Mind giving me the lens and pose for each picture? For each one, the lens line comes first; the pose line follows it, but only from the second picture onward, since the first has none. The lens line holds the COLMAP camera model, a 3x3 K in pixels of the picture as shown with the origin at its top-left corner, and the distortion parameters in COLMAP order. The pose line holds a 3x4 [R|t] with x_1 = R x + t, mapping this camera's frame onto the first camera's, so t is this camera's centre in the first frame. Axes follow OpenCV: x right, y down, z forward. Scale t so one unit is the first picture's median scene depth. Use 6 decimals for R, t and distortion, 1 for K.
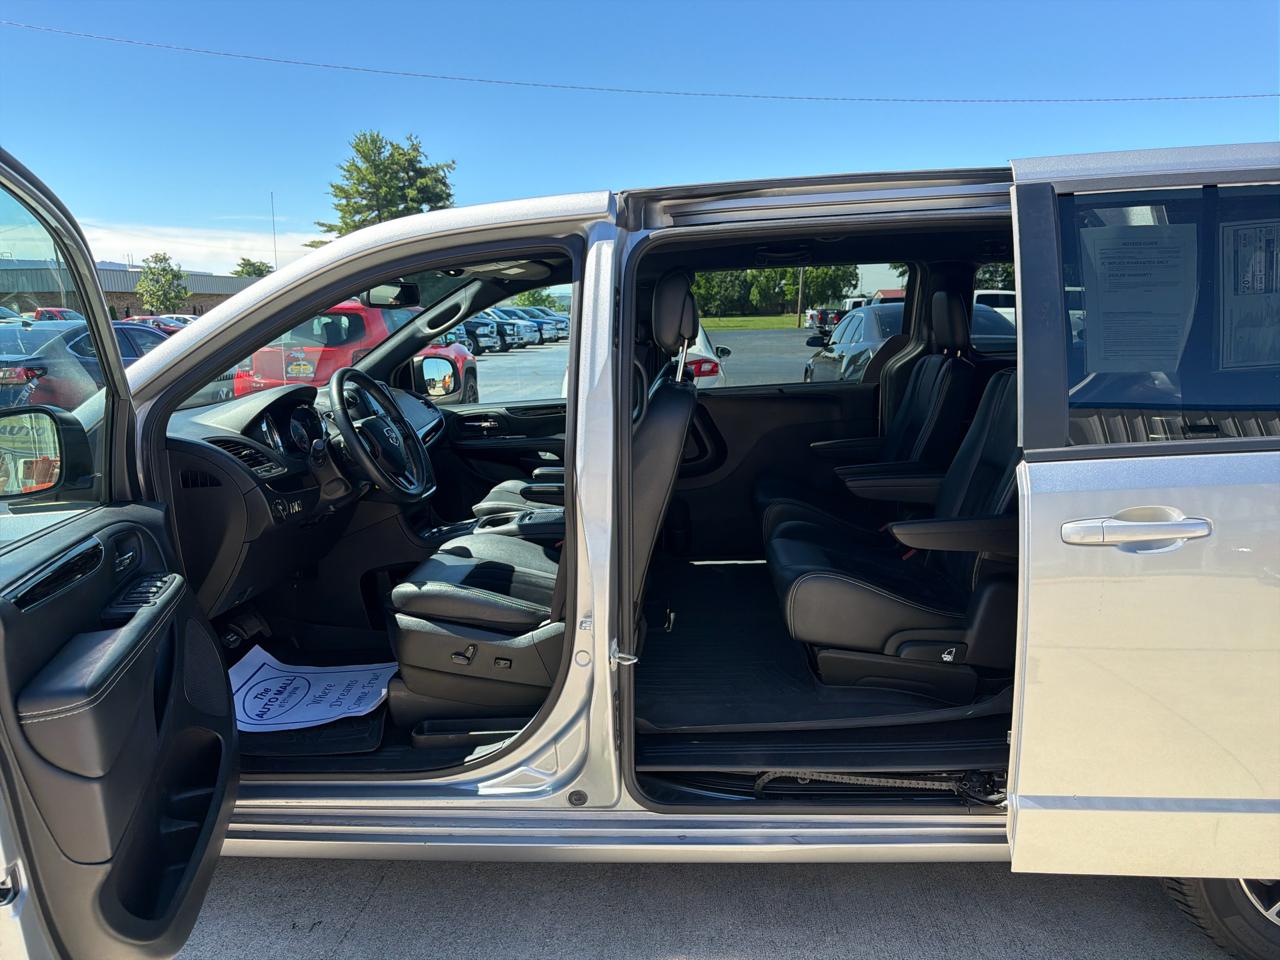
lens RADIAL K [[903.4, 0, 651.5], [0, 903.4, 474.8], [0, 0, 1]] dist [0.017532, -0.023148]
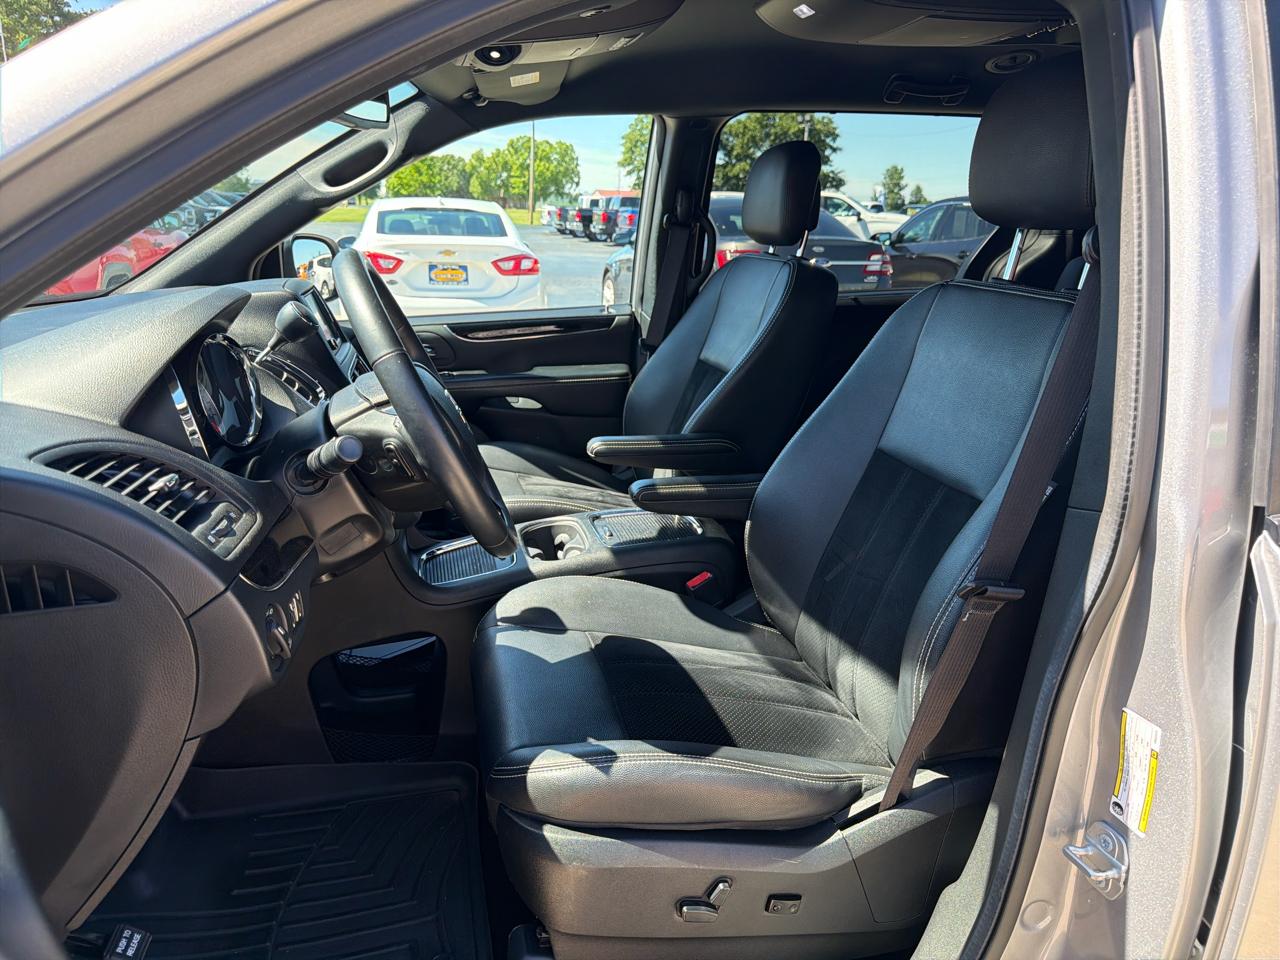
lens RADIAL K [[903.4, 0, 629.9], [0, 903.4, 492.3], [0, 0, 1]] dist [0.017532, -0.023148]
pose [[0.961628, -0.041531, 0.271196, -0.224685], [0.006778, 0.991771, 0.127847, -0.040200], [-0.274274, -0.121103, 0.953996, 0.374200]]
